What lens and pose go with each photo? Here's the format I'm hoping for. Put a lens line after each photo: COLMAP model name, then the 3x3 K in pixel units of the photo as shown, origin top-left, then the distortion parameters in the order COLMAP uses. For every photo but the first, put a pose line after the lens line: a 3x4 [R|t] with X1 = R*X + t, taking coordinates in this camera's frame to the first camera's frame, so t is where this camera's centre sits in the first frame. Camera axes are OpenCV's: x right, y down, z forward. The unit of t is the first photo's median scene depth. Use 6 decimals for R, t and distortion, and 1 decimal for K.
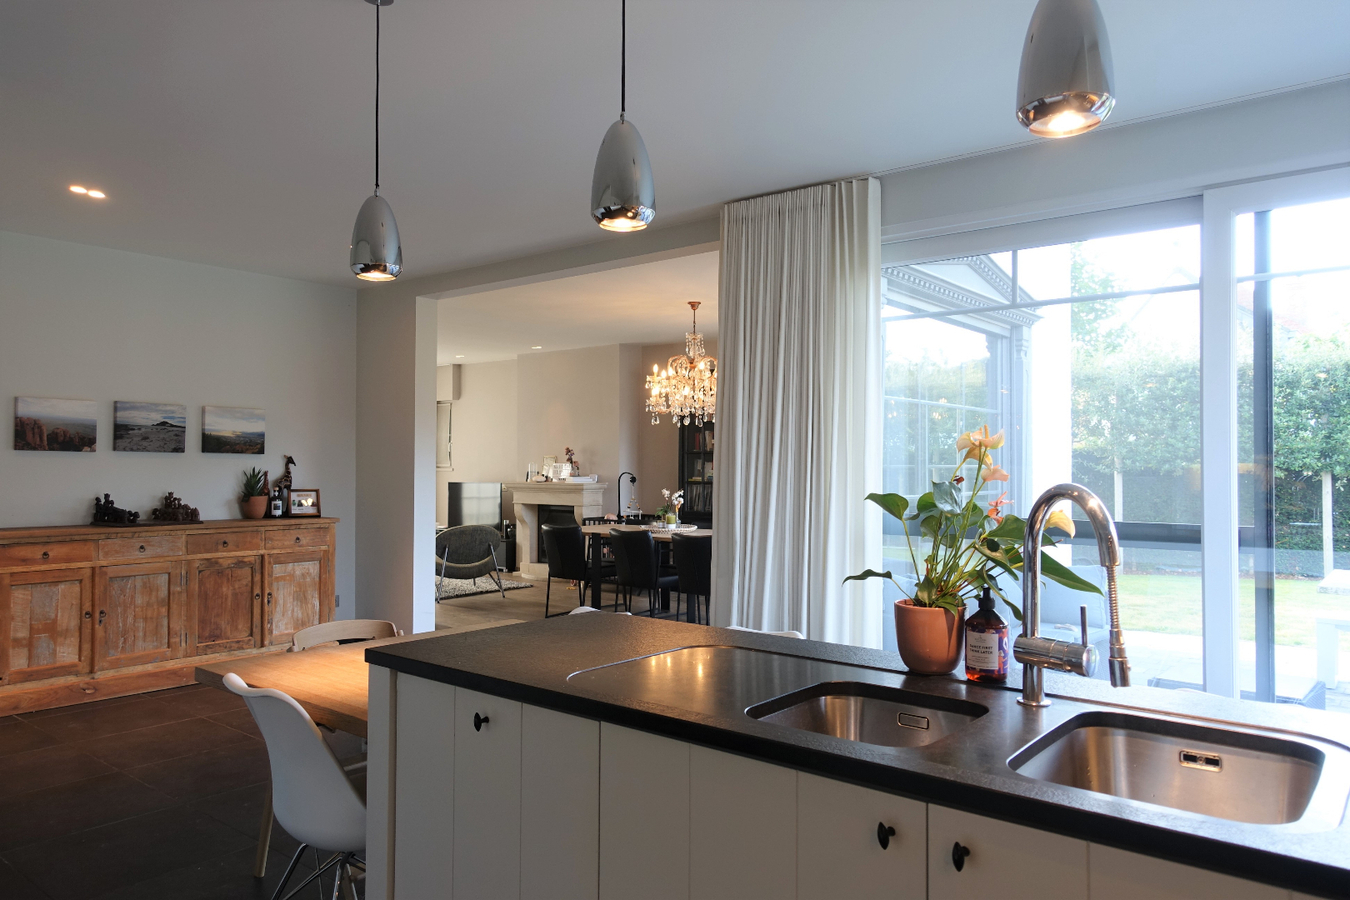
lens RADIAL K [[935.8, 0, 675.0], [0, 935.8, 450.0], [0, 0, 1]] dist [0.006327, 0.003347]
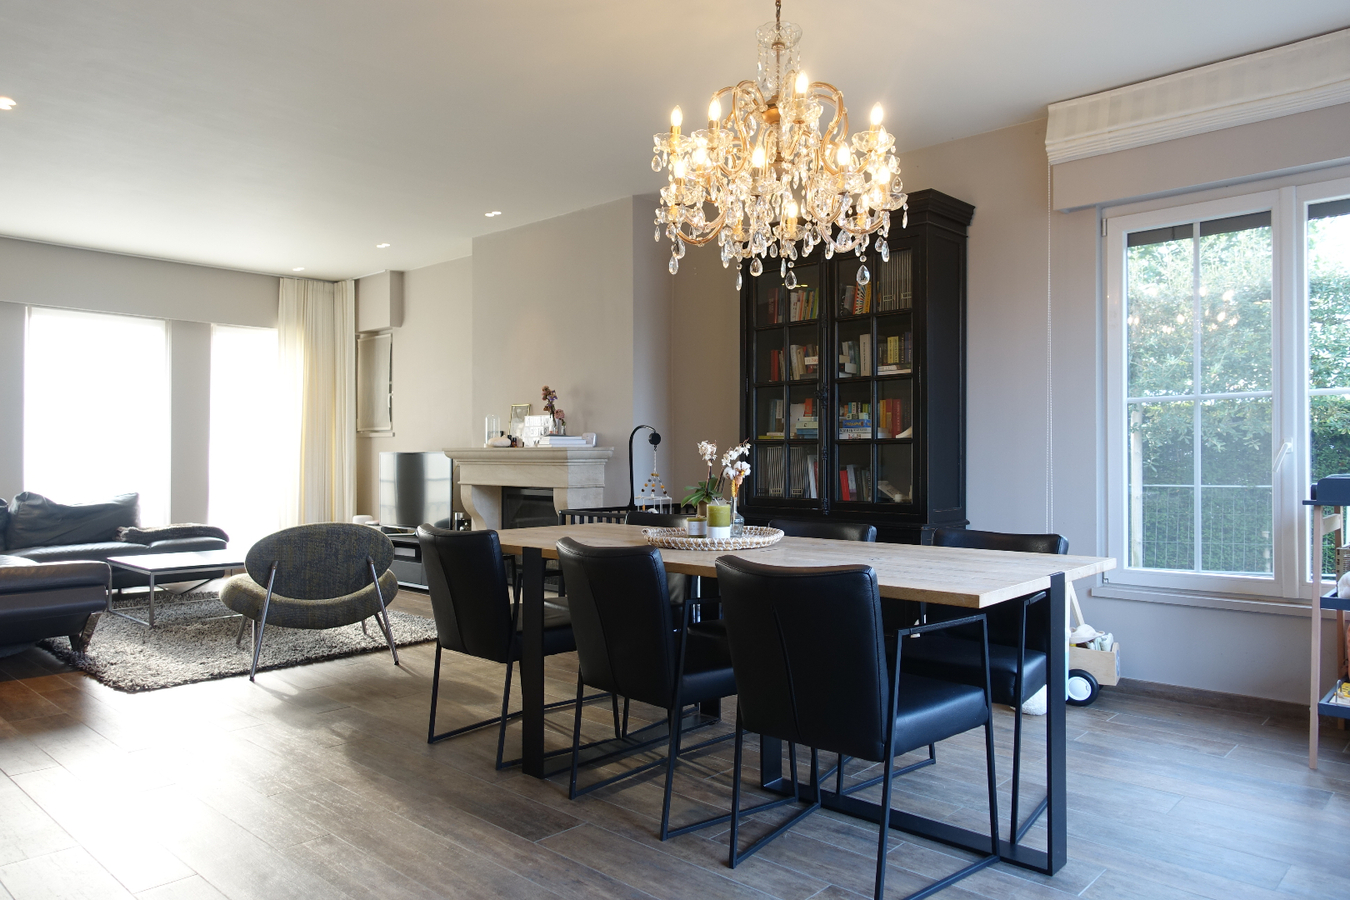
lens RADIAL K [[935.8, 0, 675.0], [0, 935.8, 450.0], [0, 0, 1]] dist [0.006327, 0.003347]
pose [[0.997731, 0.000221, -0.067330, 0.003127], [0.000391, 0.999959, 0.009076, 0.035685], [0.067330, -0.009081, 0.997689, 0.498850]]
